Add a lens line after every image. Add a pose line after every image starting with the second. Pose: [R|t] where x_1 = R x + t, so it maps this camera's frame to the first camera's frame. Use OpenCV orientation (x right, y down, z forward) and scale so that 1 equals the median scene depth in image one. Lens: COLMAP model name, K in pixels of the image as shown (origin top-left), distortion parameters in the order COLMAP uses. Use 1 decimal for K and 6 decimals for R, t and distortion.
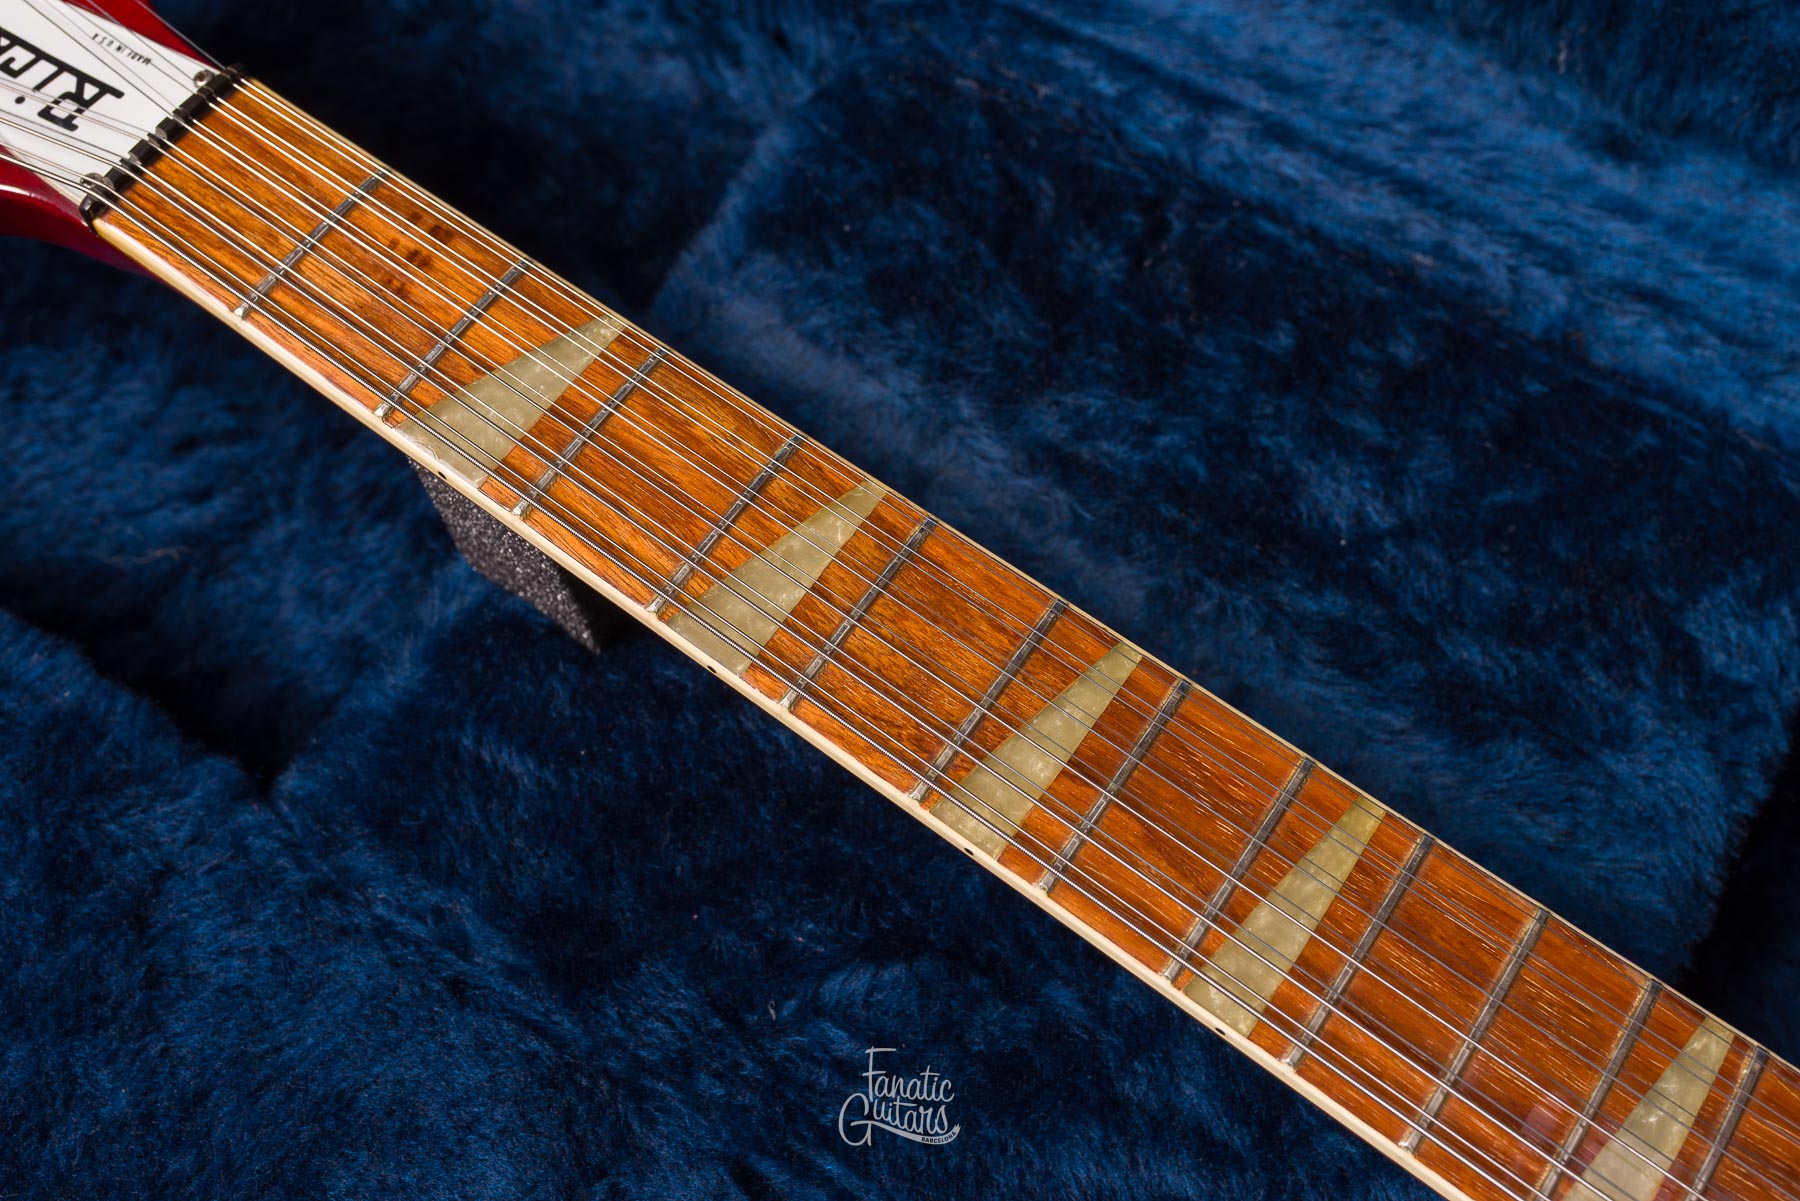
lens RADIAL K [[1796.8, 0, 900.3], [0, 1796.8, 599.0], [0, 0, 1]] dist [0.004699, -0.006859]
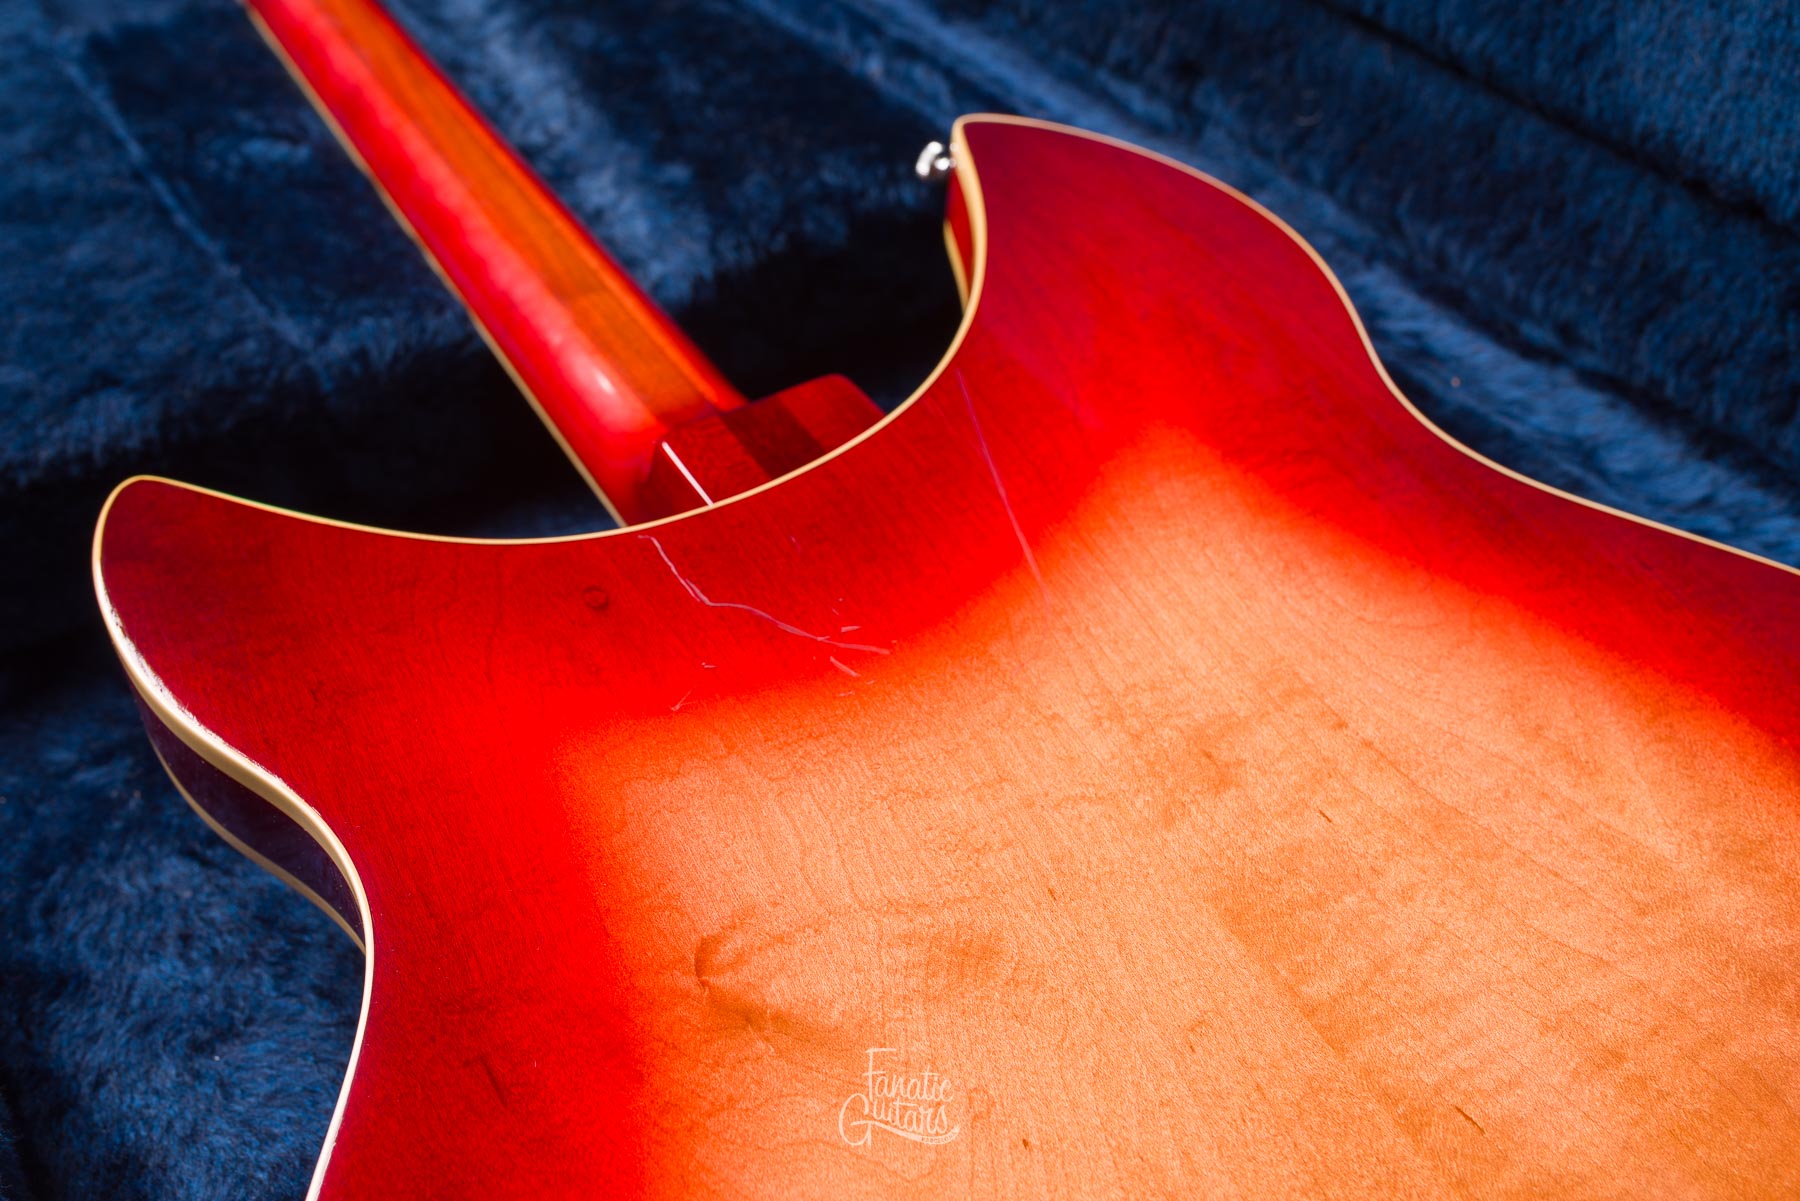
lens RADIAL K [[1796.8, 0, 900.3], [0, 1796.8, 599.0], [0, 0, 1]] dist [0.004699, -0.006859]
pose [[0.922751, 0.283334, -0.261251, 1.049969], [-0.365759, 0.857442, -0.361957, 0.926177], [0.121453, 0.429551, 0.894838, -0.277524]]
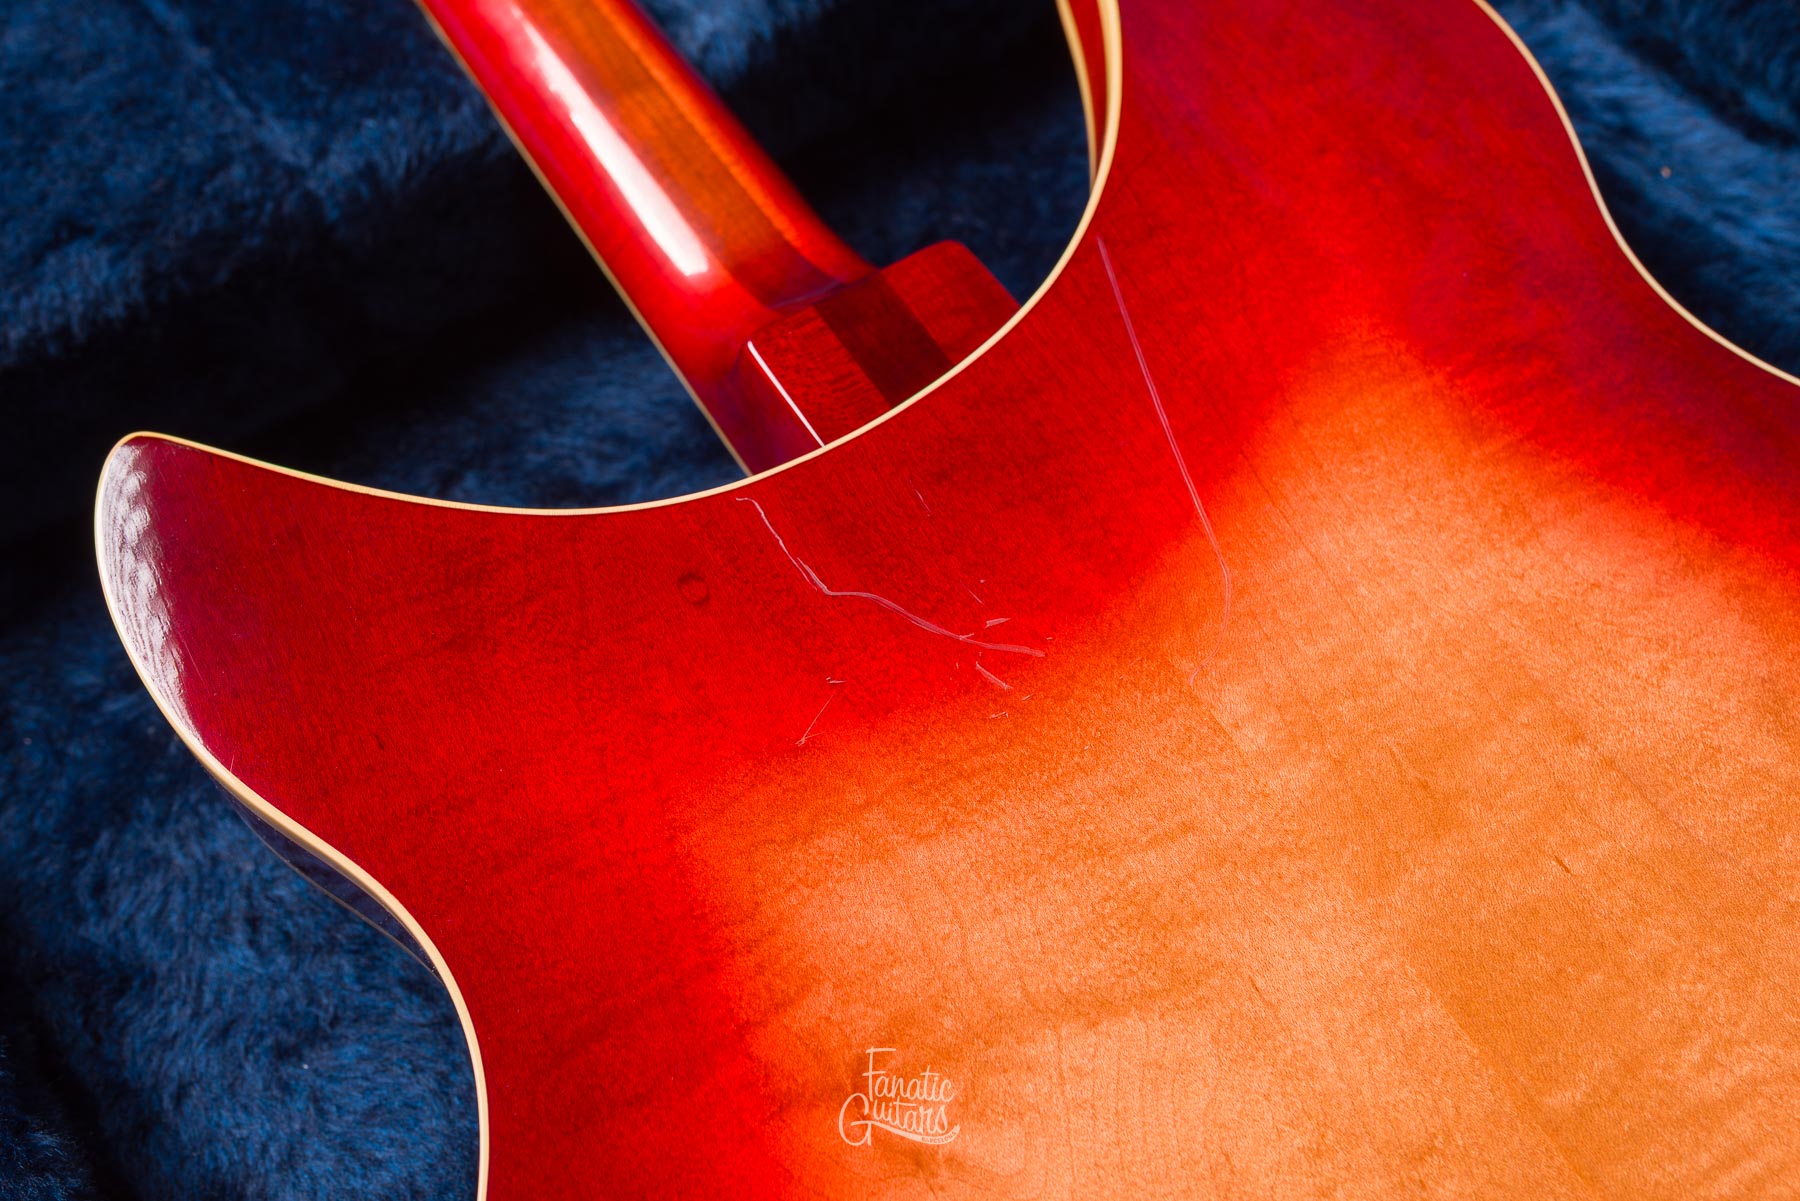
lens RADIAL K [[1803.4, 0, 900.2], [0, 1803.4, 598.6], [0, 0, 1]] dist [0.000703, -0.001995]
pose [[0.928571, 0.321041, -0.186247, 0.877877], [-0.346176, 0.930118, -0.122647, 0.694736], [0.133857, 0.178360, 0.974818, -0.216209]]
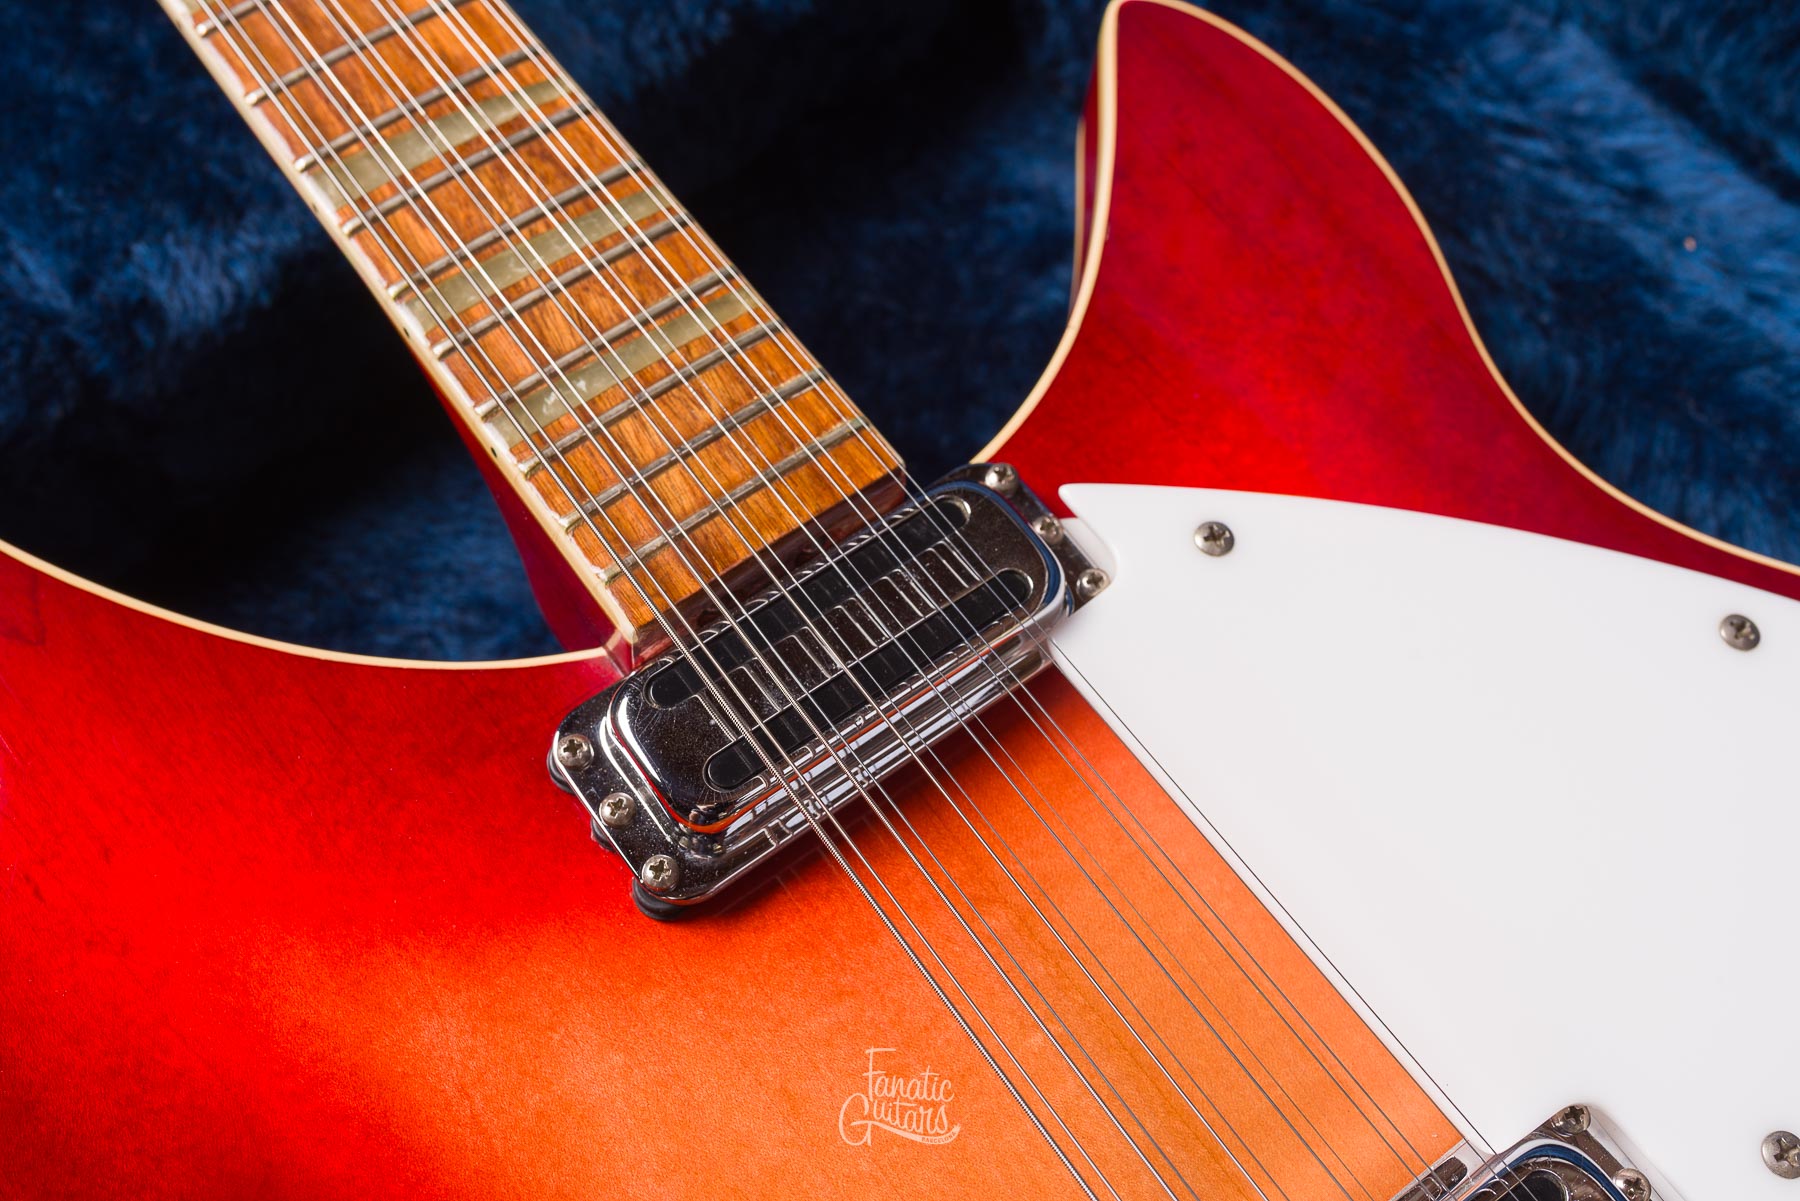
lens RADIAL K [[1821.0, 0, 903.9], [0, 1821.0, 604.4], [0, 0, 1]] dist [0.002831, 0.001438]
pose [[0.954268, 0.283741, -0.094143, 0.764403], [-0.288661, 0.956452, -0.043290, 0.481541], [0.077760, 0.068485, 0.994617, -0.088991]]
